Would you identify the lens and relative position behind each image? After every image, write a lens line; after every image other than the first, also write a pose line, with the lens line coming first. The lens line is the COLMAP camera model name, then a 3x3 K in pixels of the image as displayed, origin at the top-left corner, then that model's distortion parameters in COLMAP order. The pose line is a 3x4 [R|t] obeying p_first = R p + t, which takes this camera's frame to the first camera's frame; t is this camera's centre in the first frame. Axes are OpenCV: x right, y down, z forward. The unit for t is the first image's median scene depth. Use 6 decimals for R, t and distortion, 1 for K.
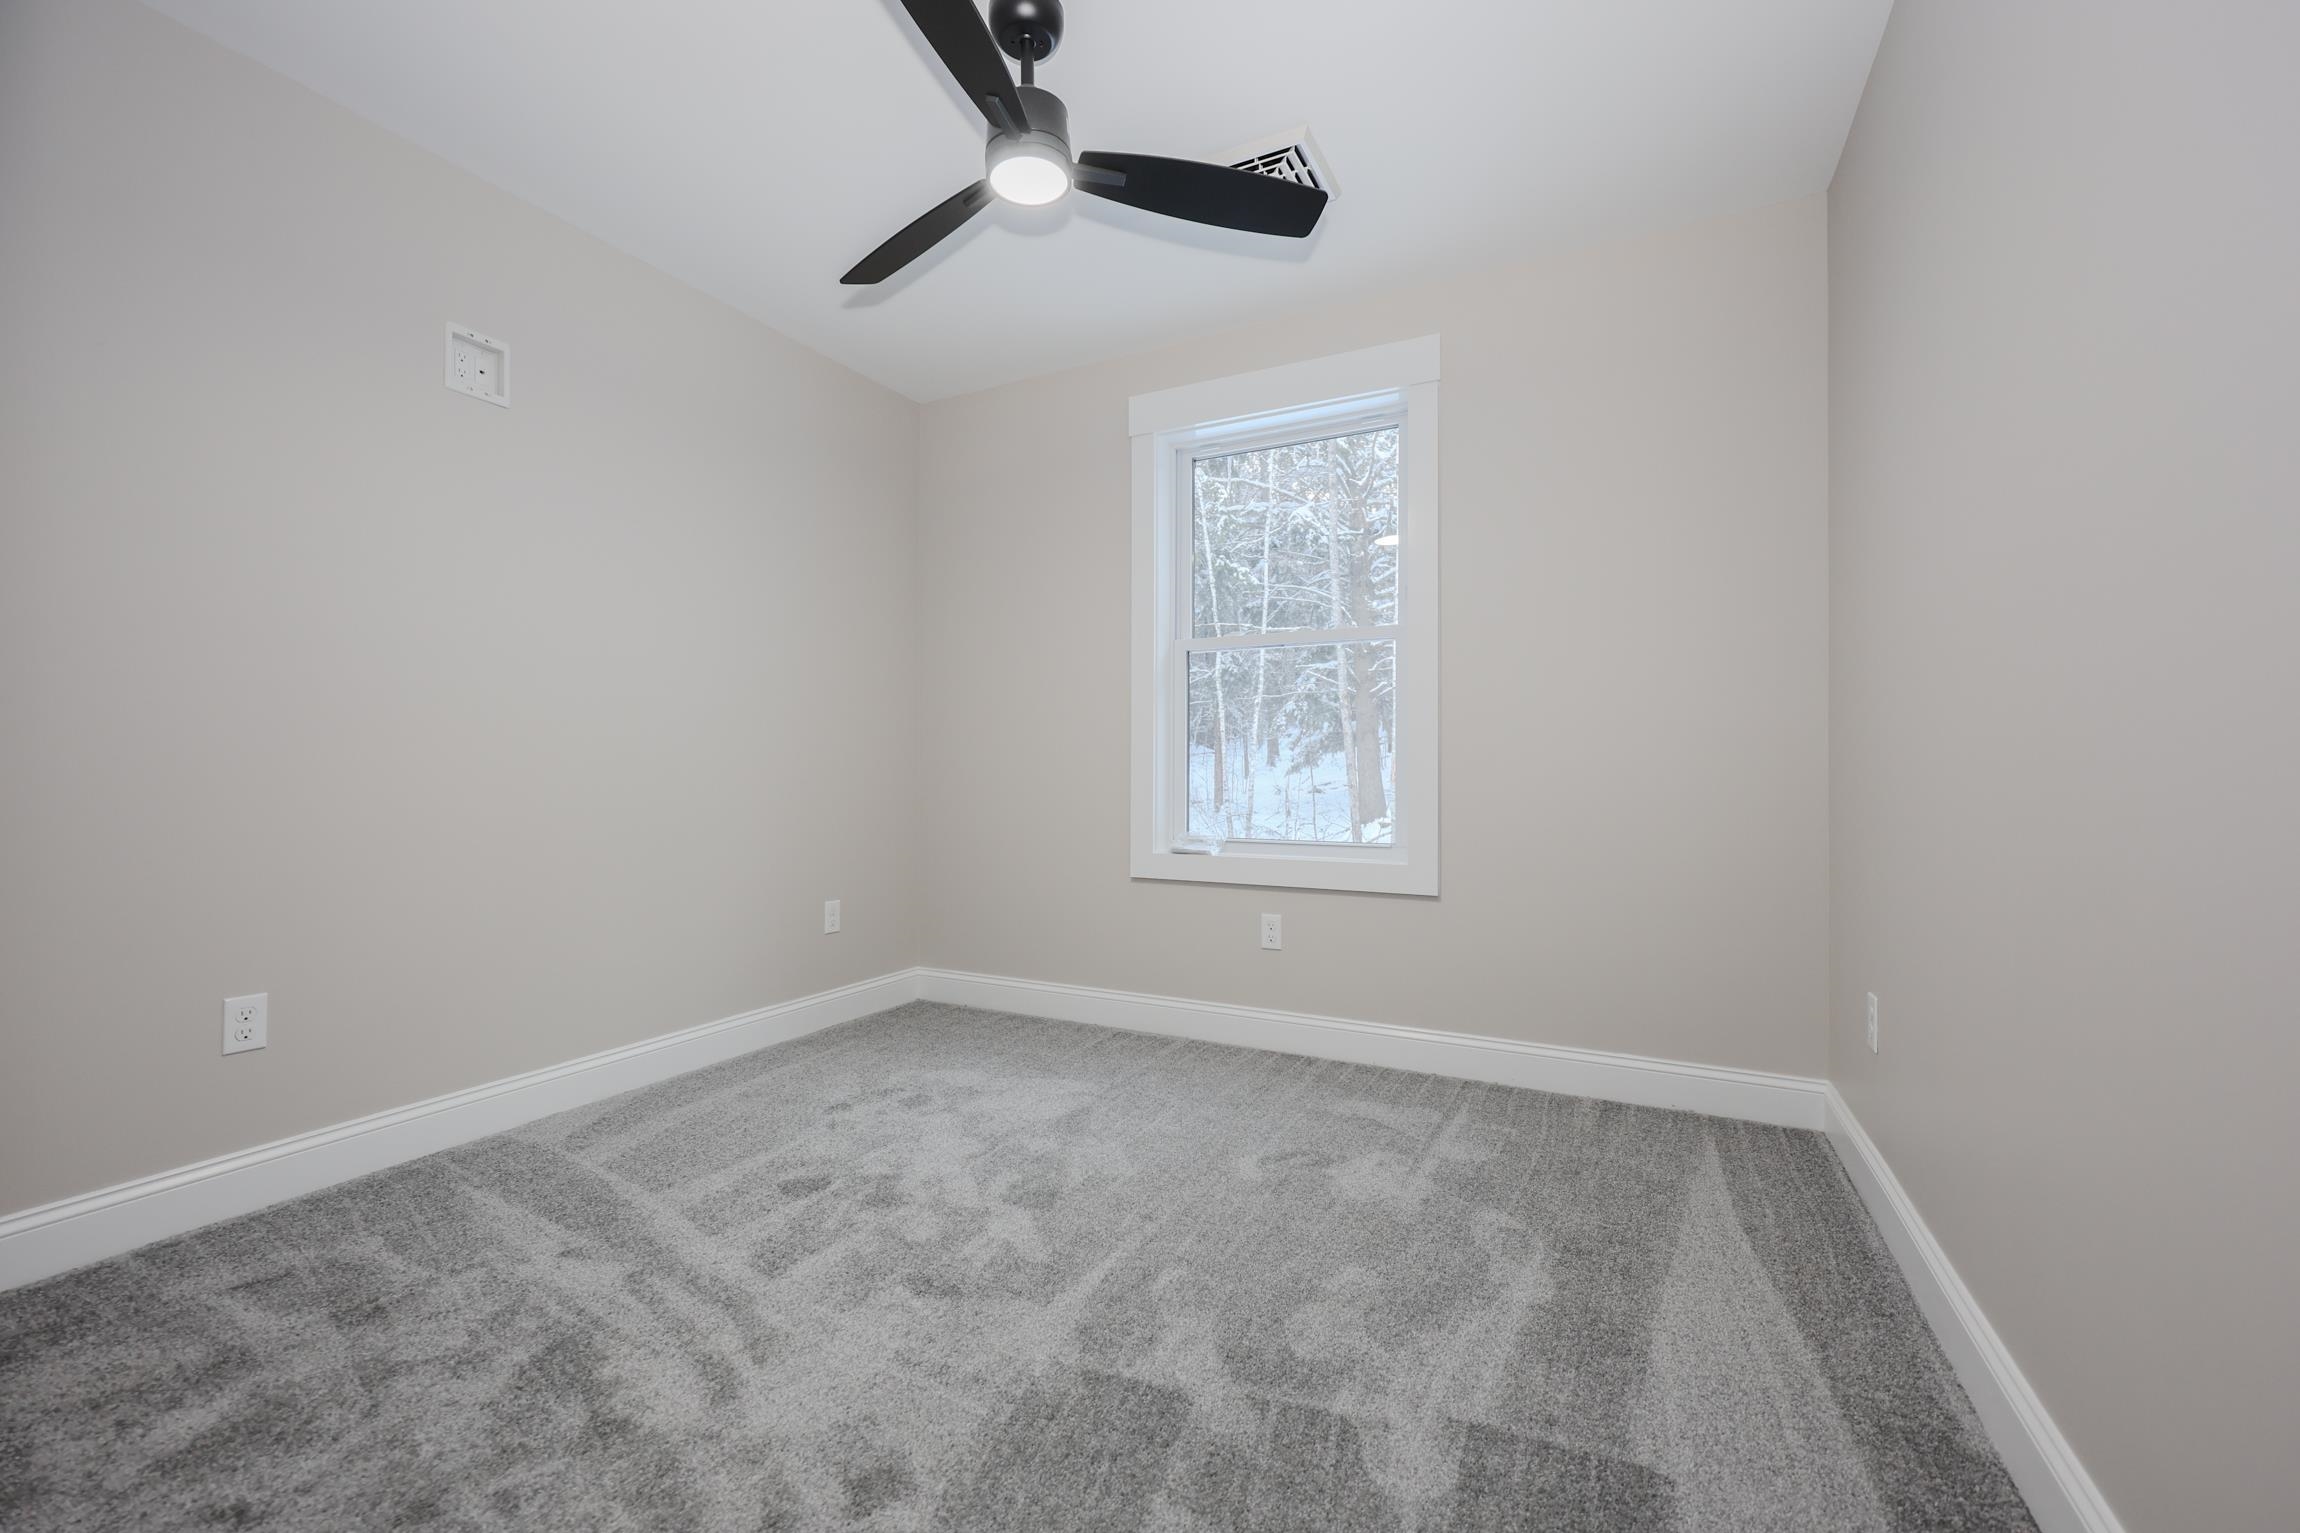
lens RADIAL K [[934.9, 0, 1135.7], [0, 934.9, 769.6], [0, 0, 1]] dist [0.010876, 0.001191]
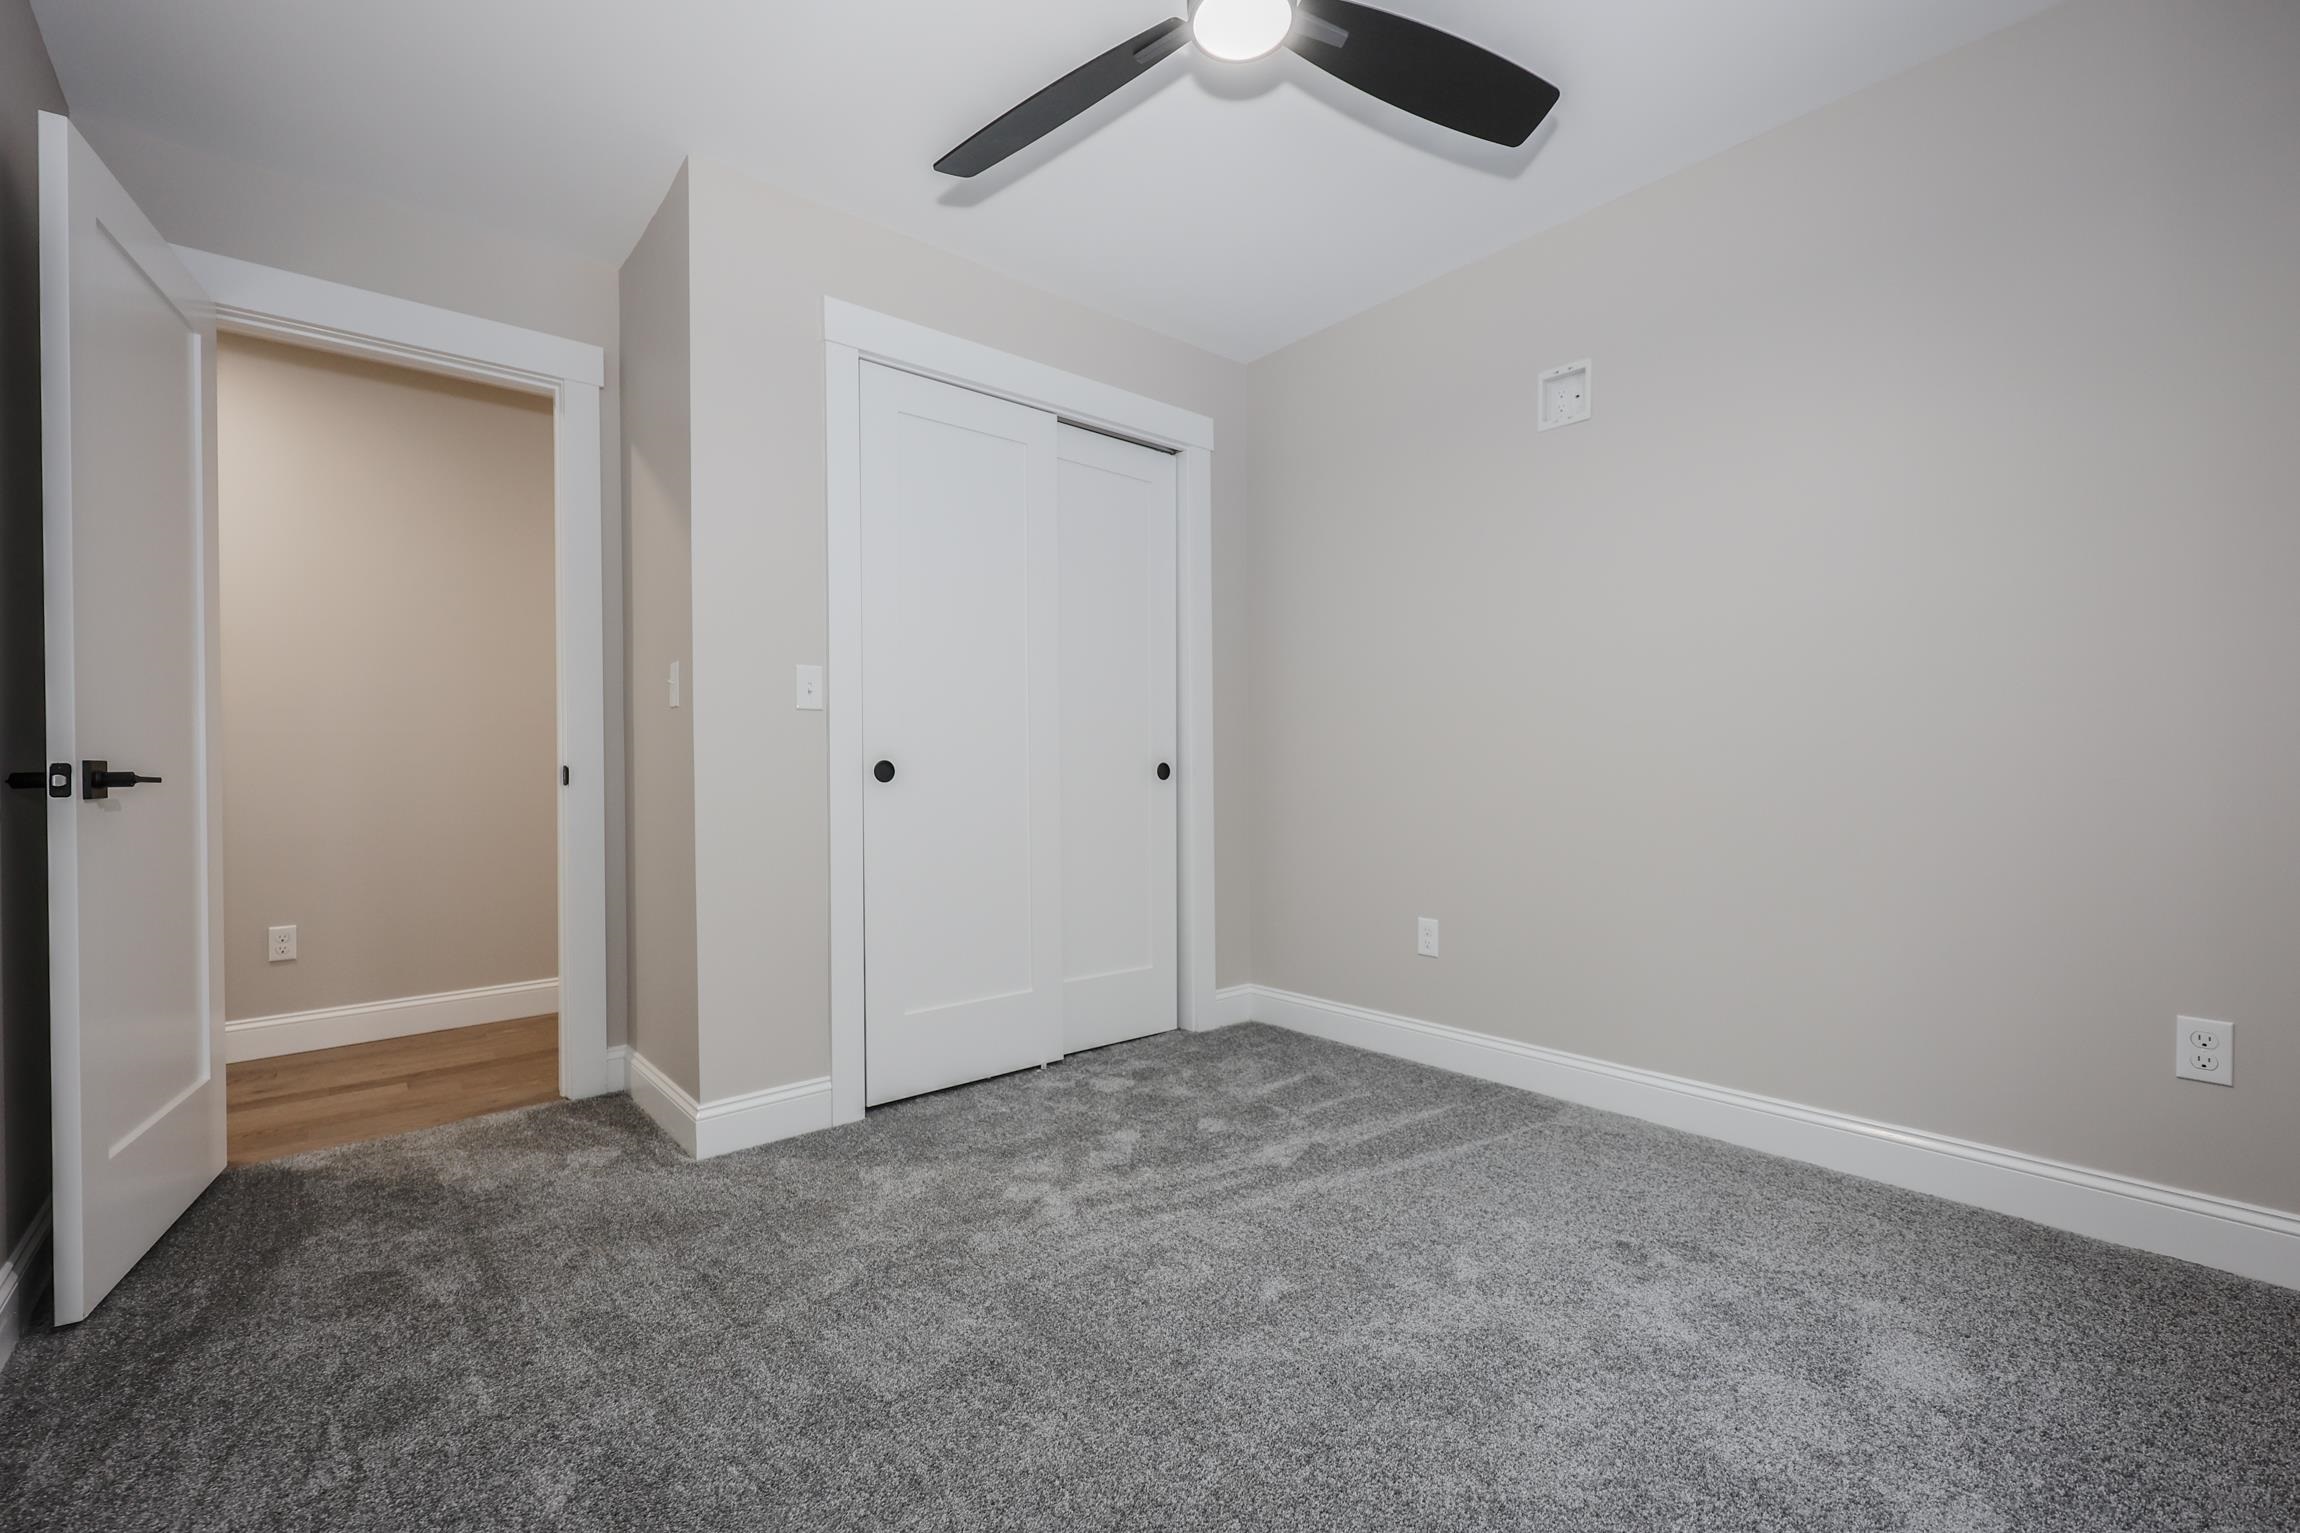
lens RADIAL K [[934.9, 0, 1129.6], [0, 934.9, 778.3], [0, 0, 1]] dist [0.010876, 0.001191]
pose [[-0.357804, 0.010785, -0.933734, 0.540438], [0.014367, 0.999879, 0.006043, 0.001316], [0.933686, -0.011252, -0.357916, 0.978744]]
